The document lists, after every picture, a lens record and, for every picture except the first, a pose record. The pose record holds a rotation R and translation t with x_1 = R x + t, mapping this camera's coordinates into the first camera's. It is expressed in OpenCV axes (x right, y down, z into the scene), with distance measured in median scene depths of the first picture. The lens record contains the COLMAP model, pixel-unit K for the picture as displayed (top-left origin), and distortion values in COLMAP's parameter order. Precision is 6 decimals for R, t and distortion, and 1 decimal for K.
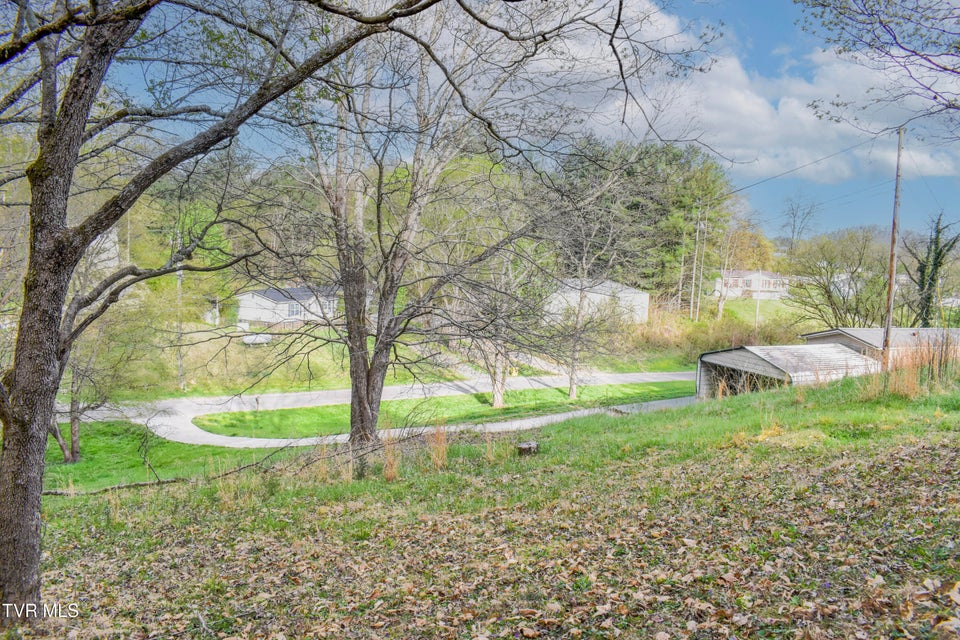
lens RADIAL K [[762.9, 0, 480.0], [0, 762.9, 320.0], [0, 0, 1]] dist [-0.083498, -0.000079]
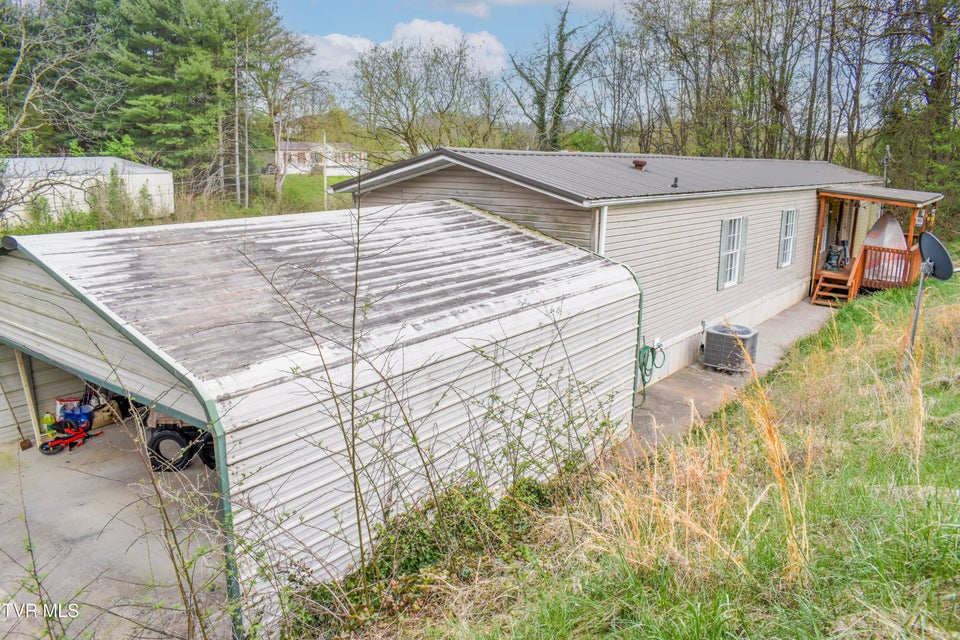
lens RADIAL K [[762.9, 0, 480.0], [0, 762.9, 320.0], [0, 0, 1]] dist [-0.083498, -0.000079]
pose [[0.866395, -0.134319, 0.480956, 0.118923], [0.067426, 0.985792, 0.153846, 0.011643], [-0.494787, -0.100862, 0.863141, 0.255913]]
